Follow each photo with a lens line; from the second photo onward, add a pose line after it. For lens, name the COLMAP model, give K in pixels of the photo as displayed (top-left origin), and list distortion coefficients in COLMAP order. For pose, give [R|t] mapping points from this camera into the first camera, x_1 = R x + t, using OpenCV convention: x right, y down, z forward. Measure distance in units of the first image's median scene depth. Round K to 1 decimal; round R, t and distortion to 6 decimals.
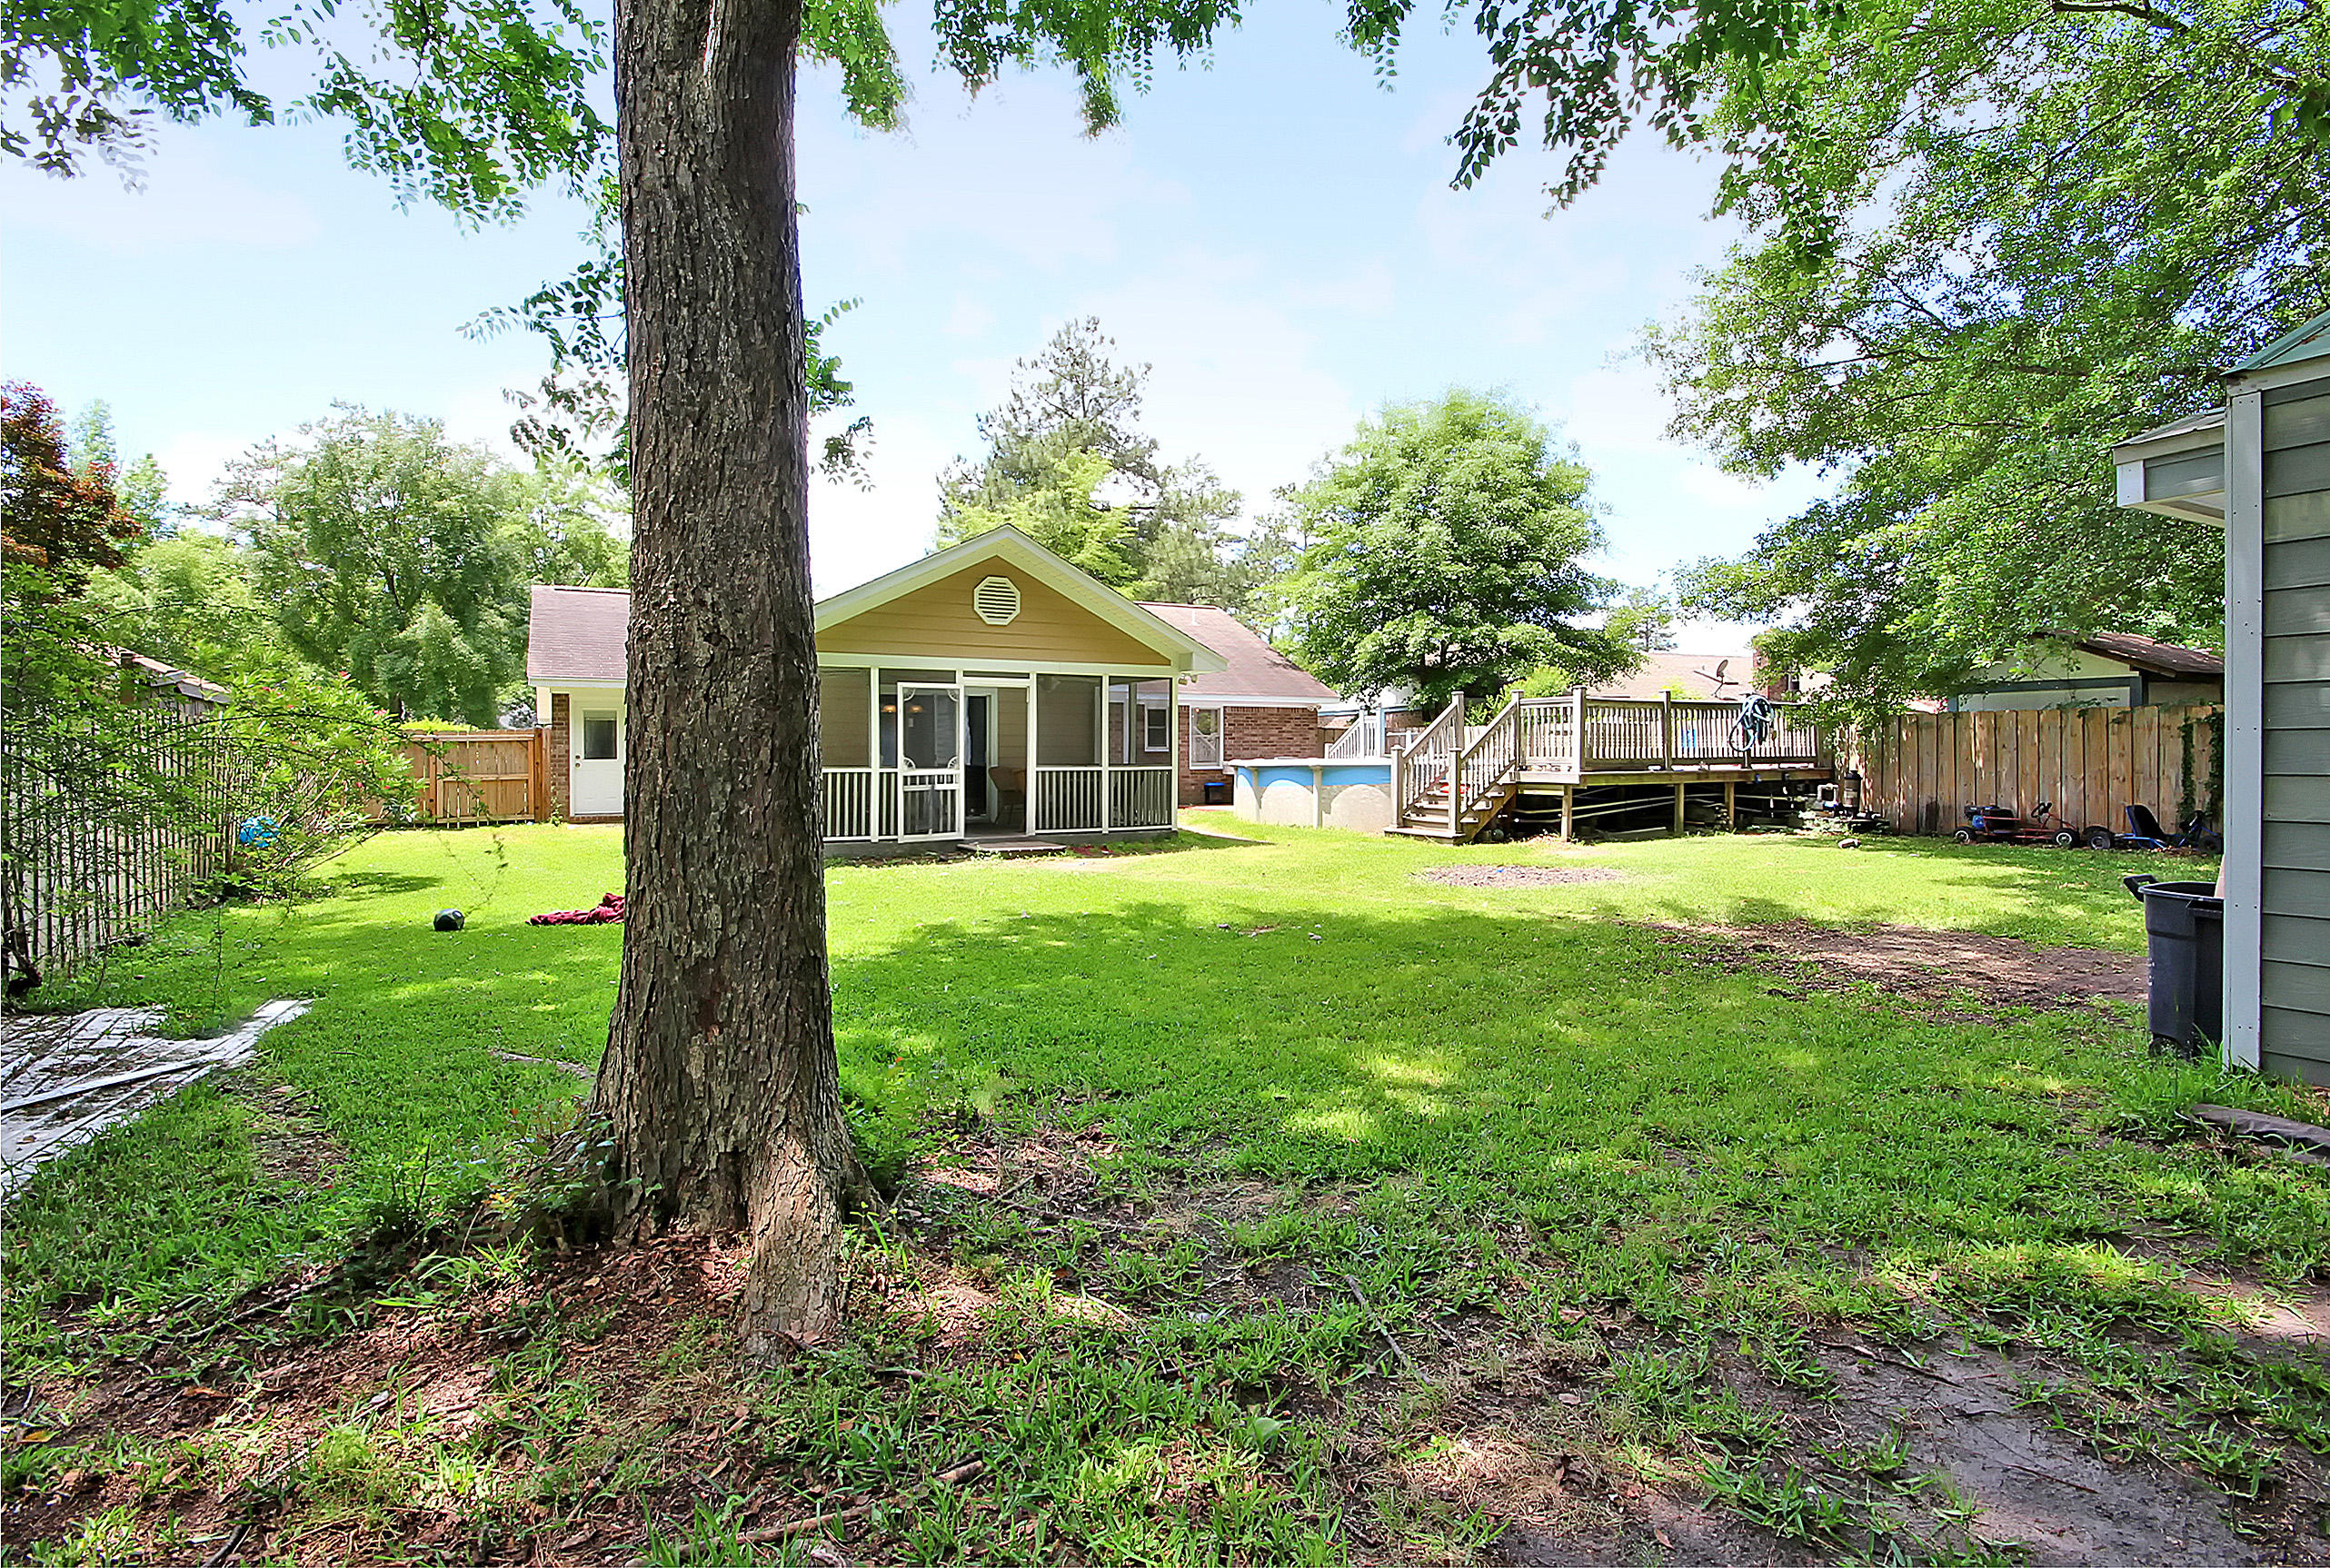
lens RADIAL K [[1059.8, 0, 1168.1], [0, 1059.8, 737.8], [0, 0, 1]] dist [-0.001371, 0.000028]
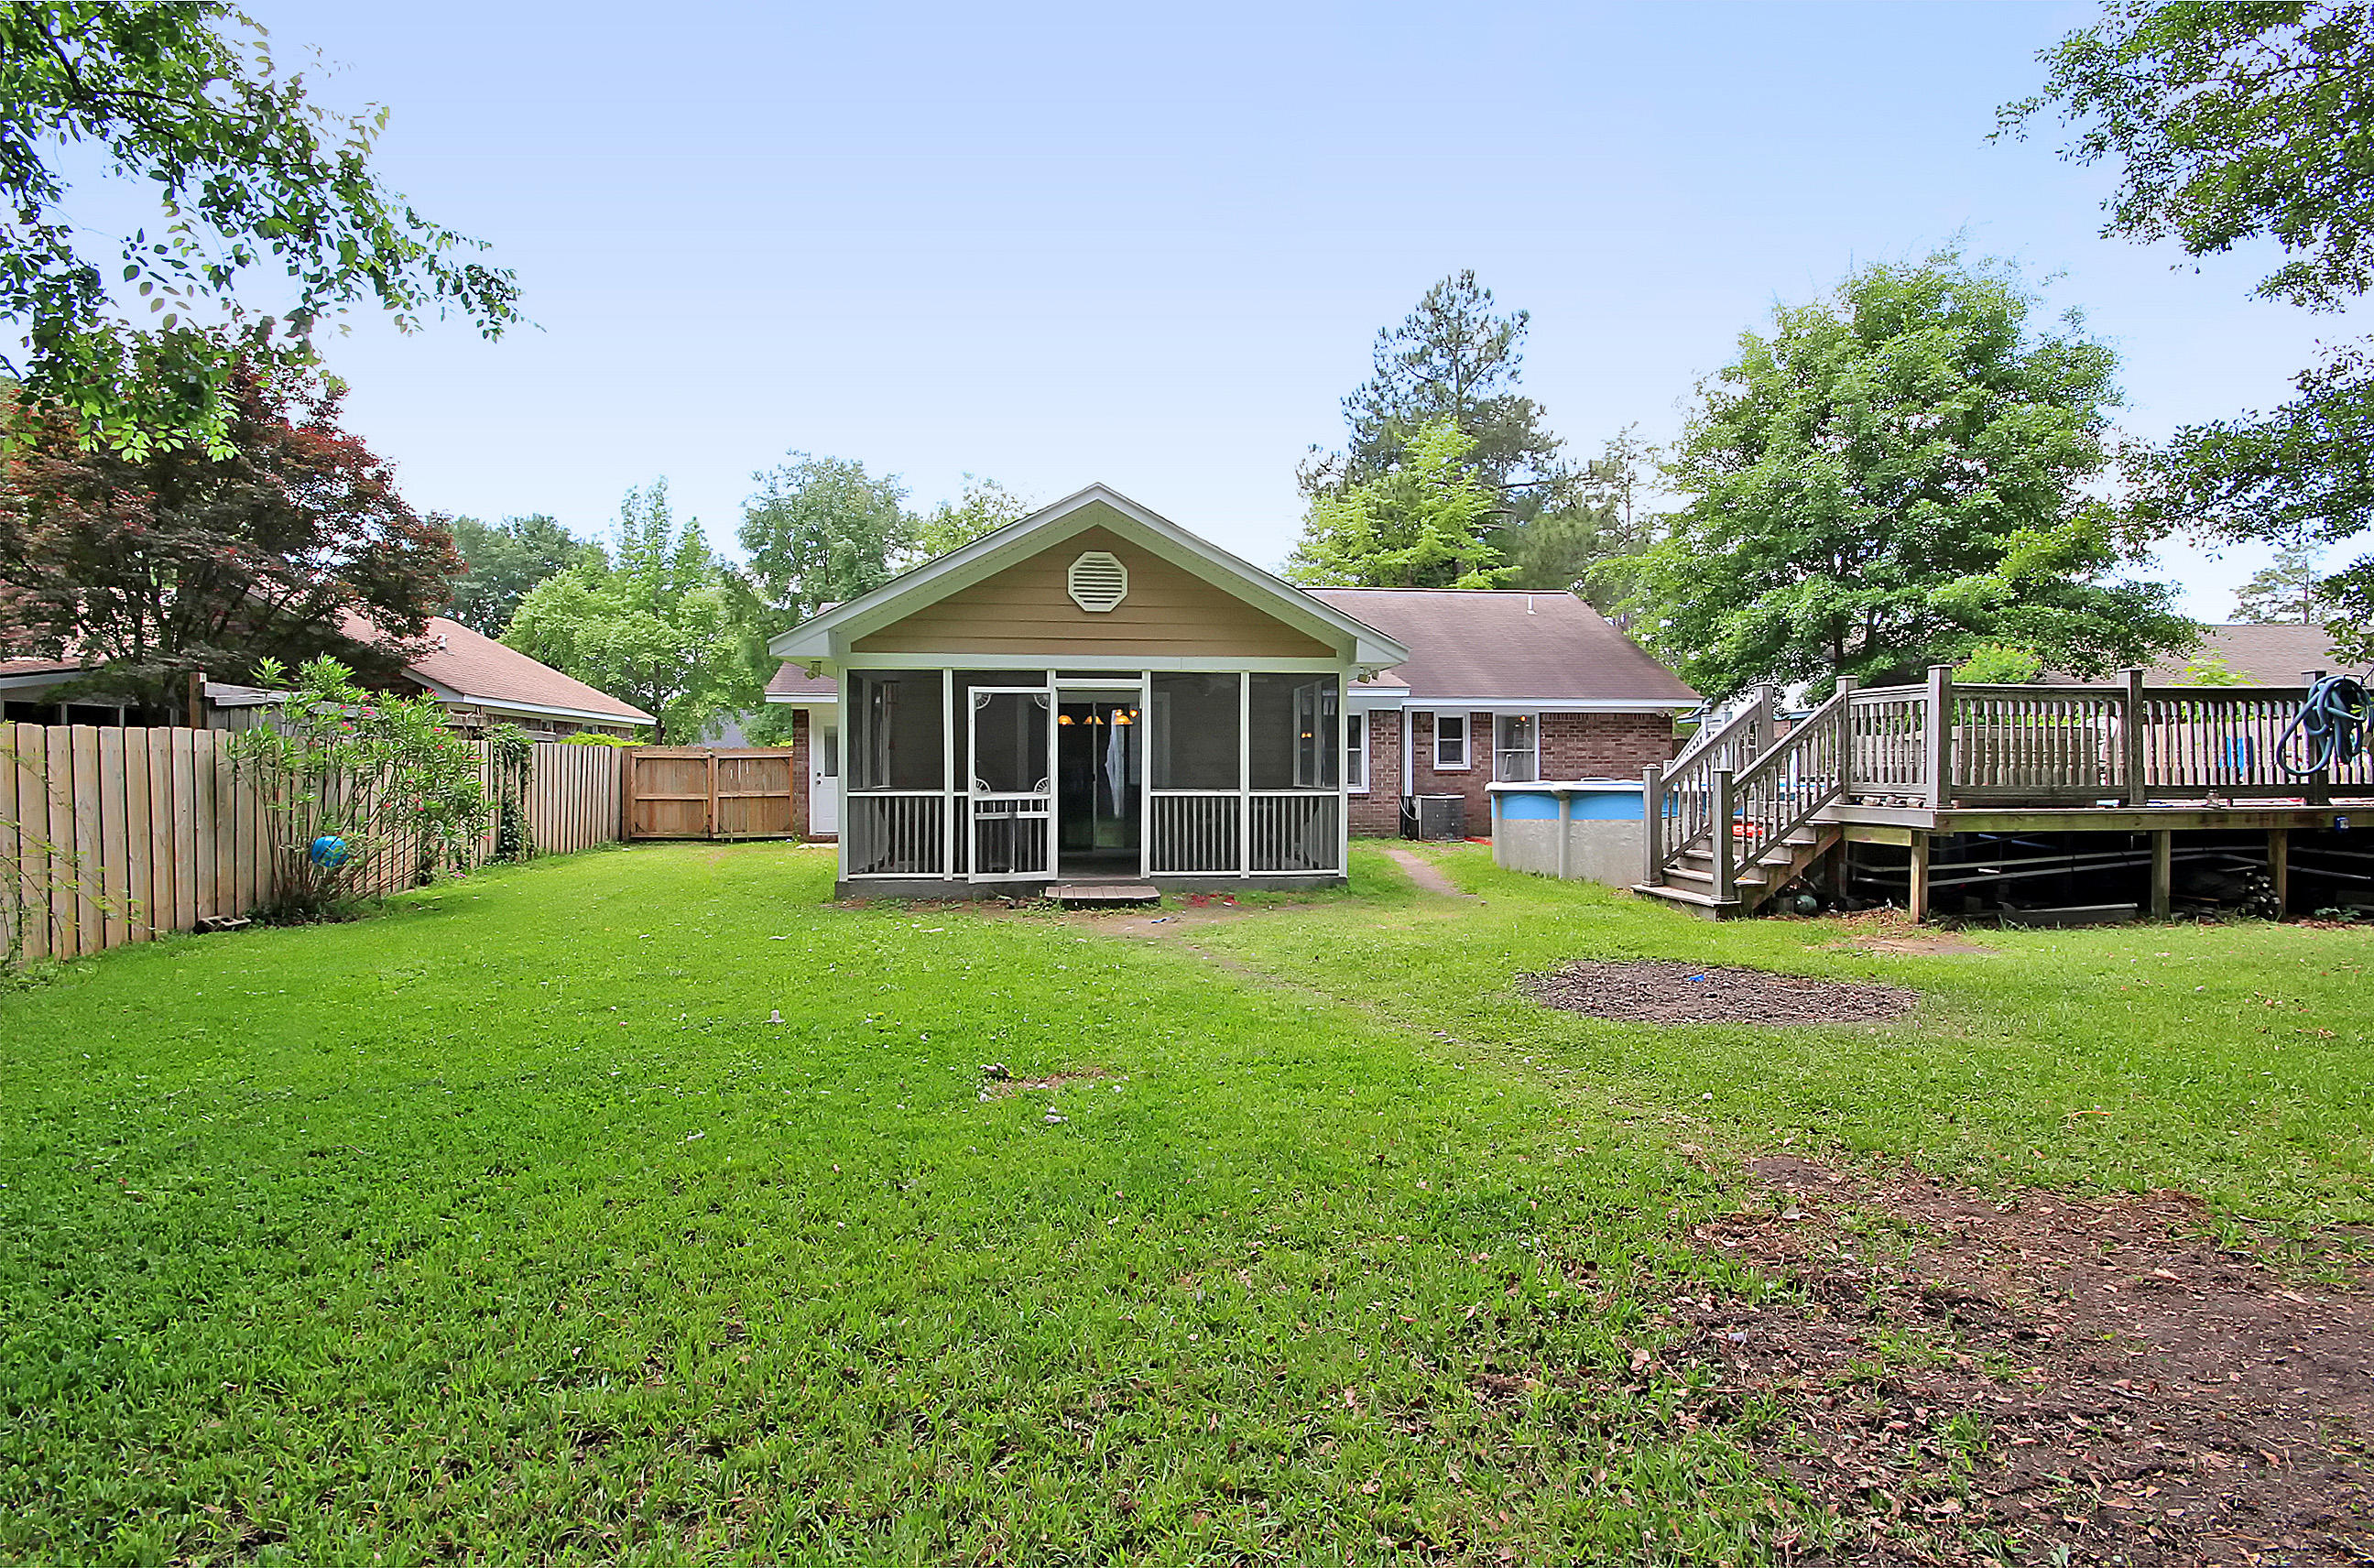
lens RADIAL K [[1134.2, 0, 1182.6], [0, 1134.2, 750.1], [0, 0, 1]] dist [0.001542, 0.000310]
pose [[0.937448, -0.003438, -0.348108, 0.194693], [0.002866, 0.999994, -0.002156, -0.000758], [0.348113, 0.001024, 0.937452, 0.226834]]
